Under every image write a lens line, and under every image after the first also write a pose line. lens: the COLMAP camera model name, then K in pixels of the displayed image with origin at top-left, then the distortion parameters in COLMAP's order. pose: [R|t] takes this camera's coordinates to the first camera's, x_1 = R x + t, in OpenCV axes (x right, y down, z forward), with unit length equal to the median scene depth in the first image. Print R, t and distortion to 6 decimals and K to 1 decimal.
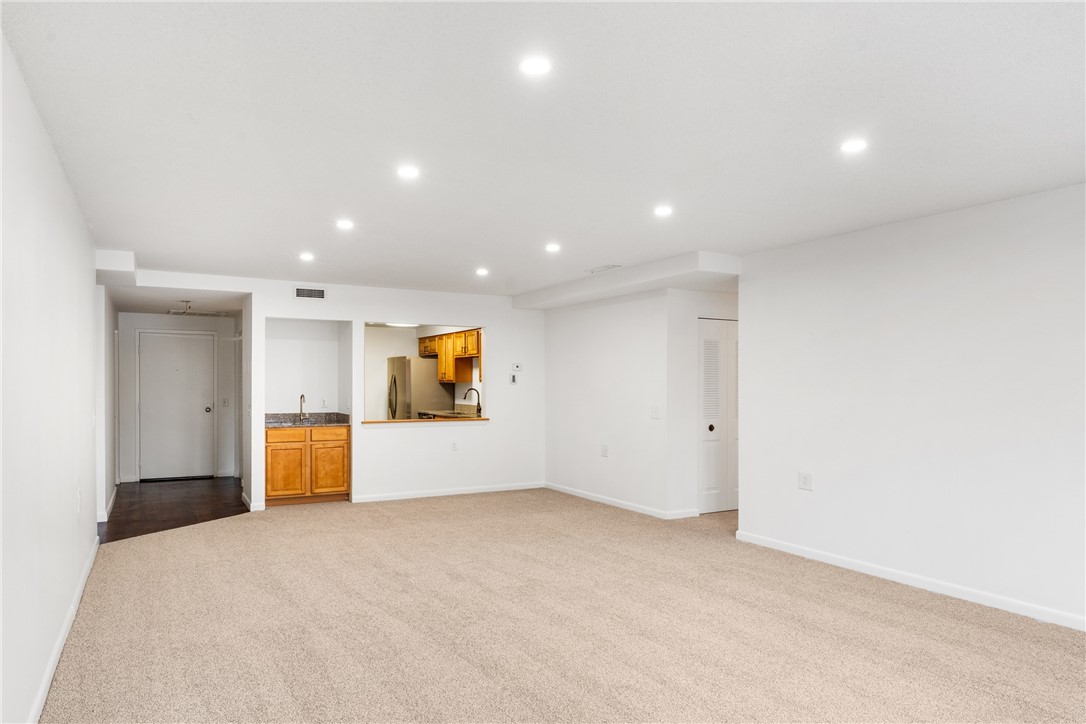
lens RADIAL K [[693.1, 0, 540.1], [0, 693.1, 368.6], [0, 0, 1]] dist [0.004224, -0.000135]
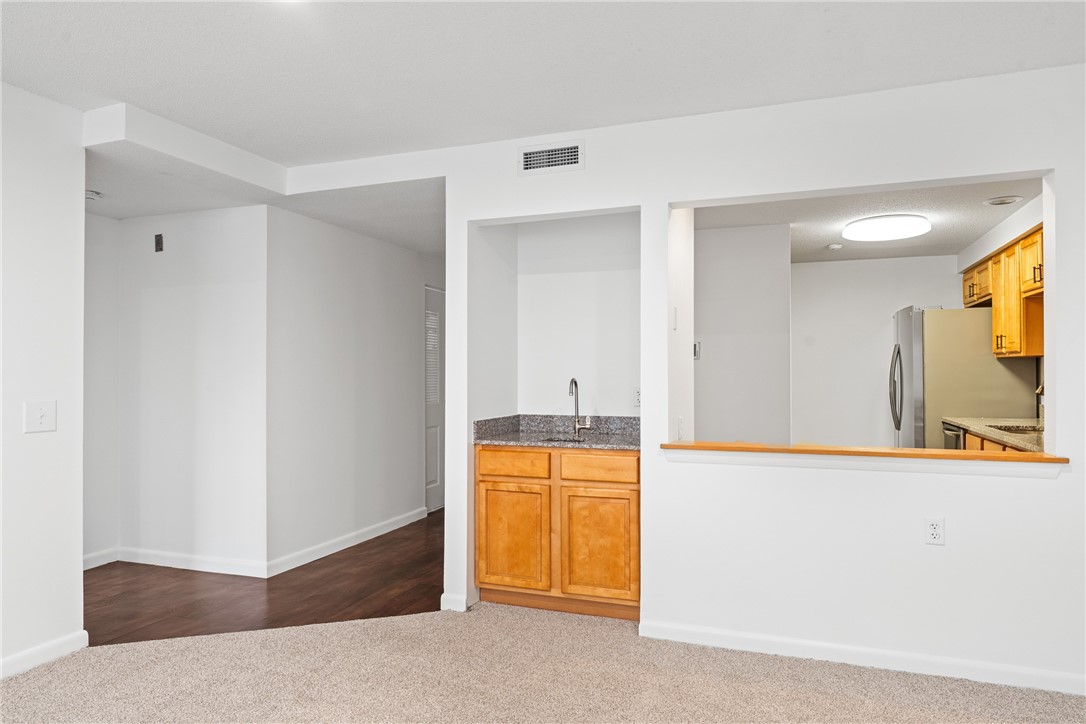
lens RADIAL K [[690.1, 0, 541.3], [0, 690.1, 370.0], [0, 0, 1]] dist [-0.000805, -0.000698]
pose [[0.648487, -0.006722, -0.761196, 0.011681], [0.018896, 0.999795, 0.007269, 0.028344], [0.760991, -0.019098, 0.648481, 0.687924]]
